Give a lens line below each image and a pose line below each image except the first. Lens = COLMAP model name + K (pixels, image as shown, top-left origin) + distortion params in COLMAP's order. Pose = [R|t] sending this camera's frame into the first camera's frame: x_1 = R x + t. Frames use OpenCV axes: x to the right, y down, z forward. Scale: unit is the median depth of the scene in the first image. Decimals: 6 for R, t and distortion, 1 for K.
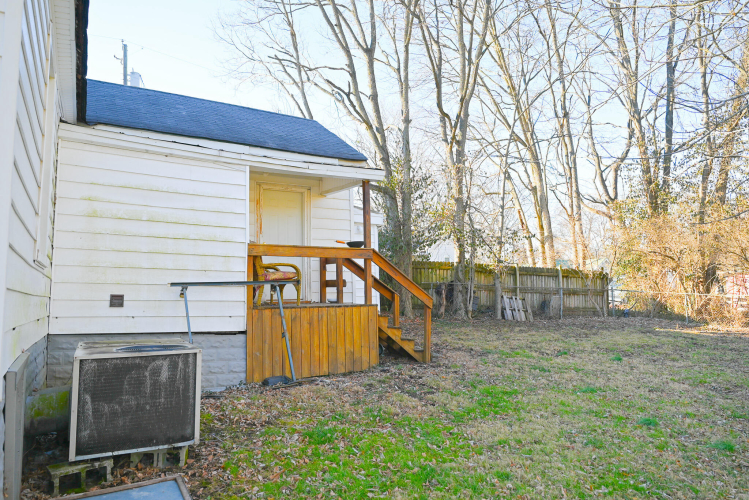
lens RADIAL K [[508.1, 0, 374.4], [0, 508.1, 253.6], [0, 0, 1]] dist [-0.002288, -0.000743]
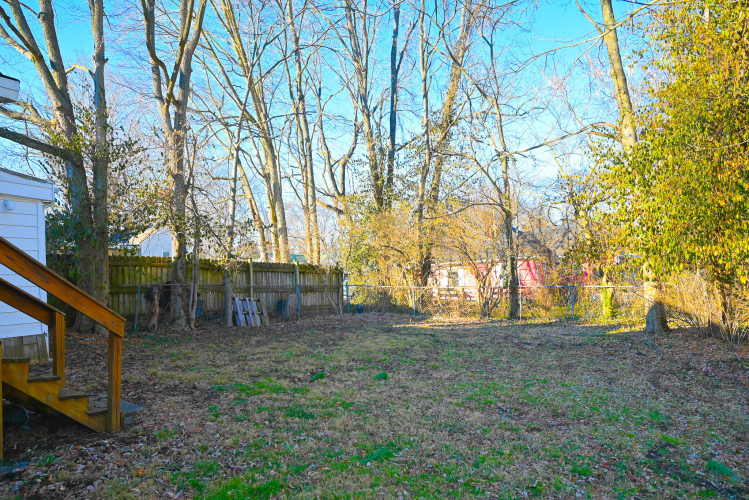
lens RADIAL K [[508.1, 0, 374.4], [0, 508.1, 253.6], [0, 0, 1]] dist [-0.002288, -0.000743]
pose [[0.864170, -0.000370, 0.503200, 0.030895], [-0.004978, 0.999945, 0.009284, 0.002284], [-0.503175, -0.010528, 0.864120, 0.156919]]
